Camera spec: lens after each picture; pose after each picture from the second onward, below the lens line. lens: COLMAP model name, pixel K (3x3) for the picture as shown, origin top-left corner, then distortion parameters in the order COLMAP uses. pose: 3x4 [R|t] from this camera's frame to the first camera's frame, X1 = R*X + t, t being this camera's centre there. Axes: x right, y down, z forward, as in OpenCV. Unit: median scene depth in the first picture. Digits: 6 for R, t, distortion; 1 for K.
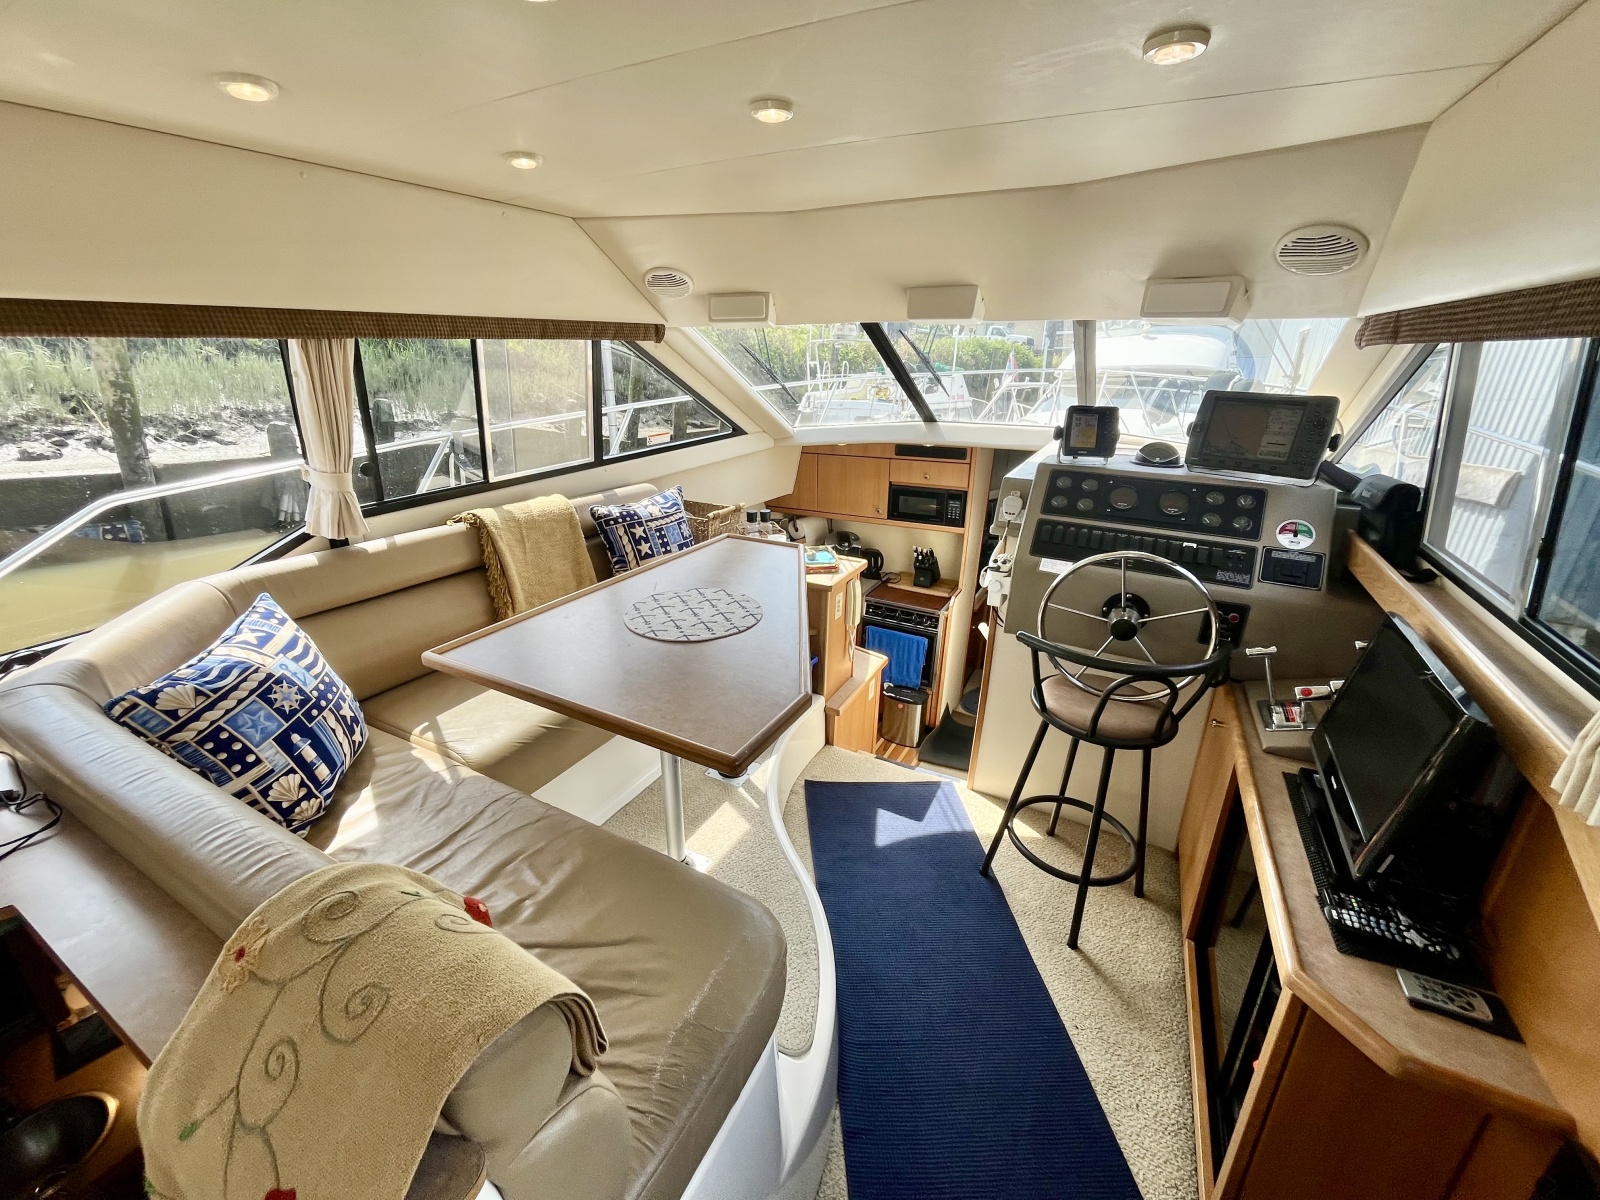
lens RADIAL K [[637.5, 0, 792.0], [0, 637.5, 597.3], [0, 0, 1]] dist [-0.005506, -0.000824]
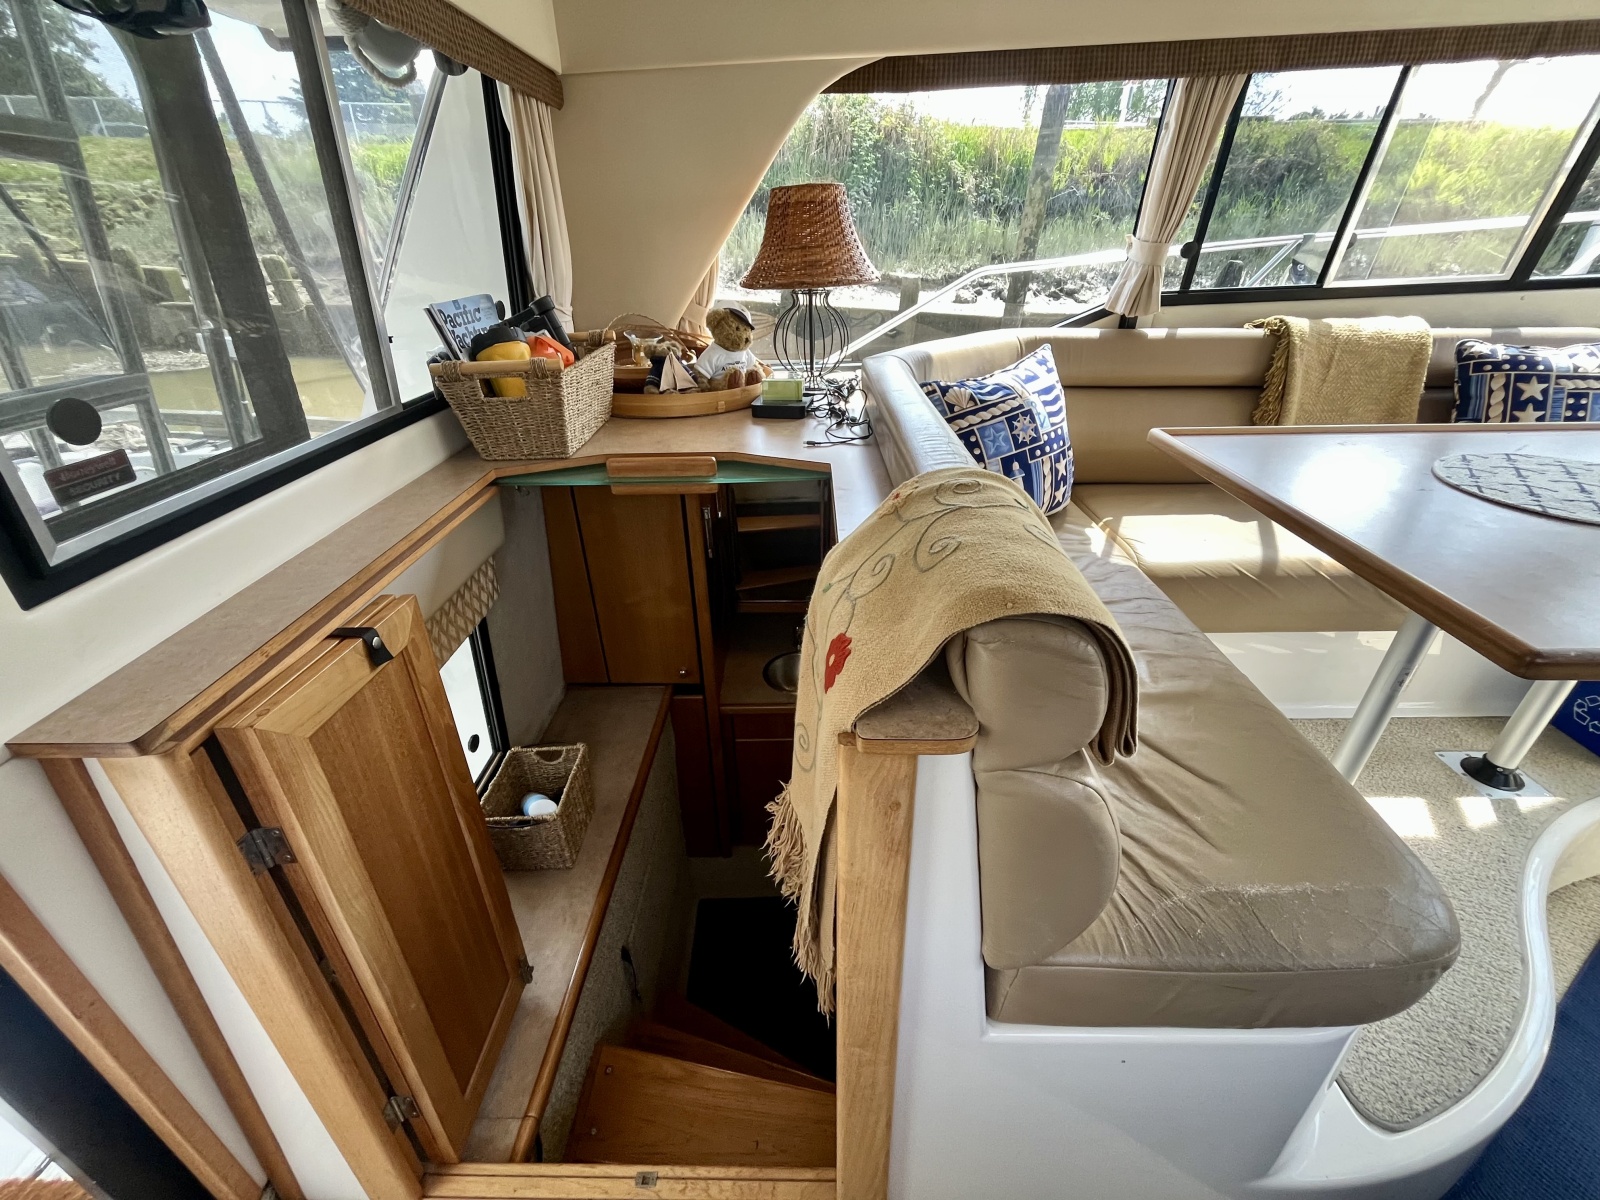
lens RADIAL K [[637.5, 0, 794.2], [0, 637.5, 604.1], [0, 0, 1]] dist [-0.005506, -0.000824]
pose [[0.448550, 0.424811, -0.786345, 0.025963], [-0.286466, 0.901736, 0.323743, 0.137309], [0.846605, 0.080046, 0.526167, 0.065975]]
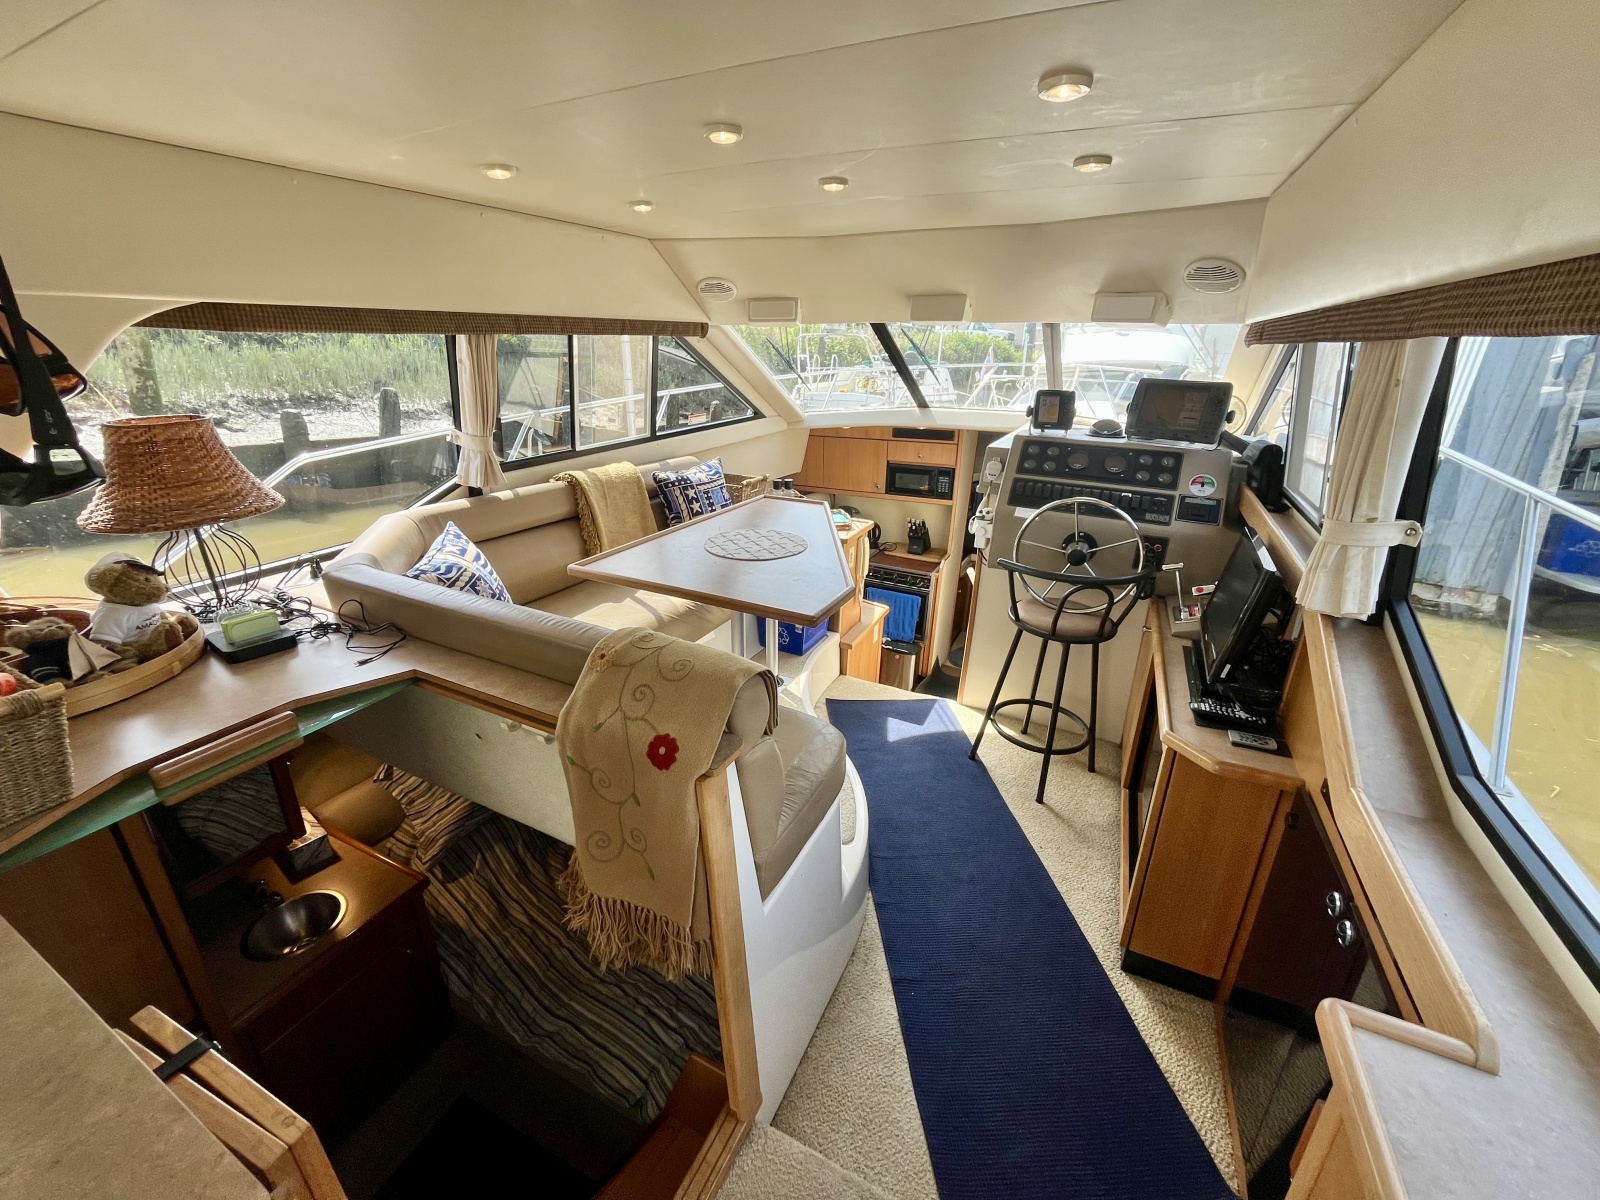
lens RADIAL K [[637.5, 0, 792.3], [0, 637.5, 597.3], [0, 0, 1]] dist [-0.005506, -0.000824]
pose [[0.999642, -0.003578, 0.026513, -0.109465], [0.003316, 0.999945, 0.009906, 0.117747], [-0.026547, -0.009815, 0.999599, -0.316154]]
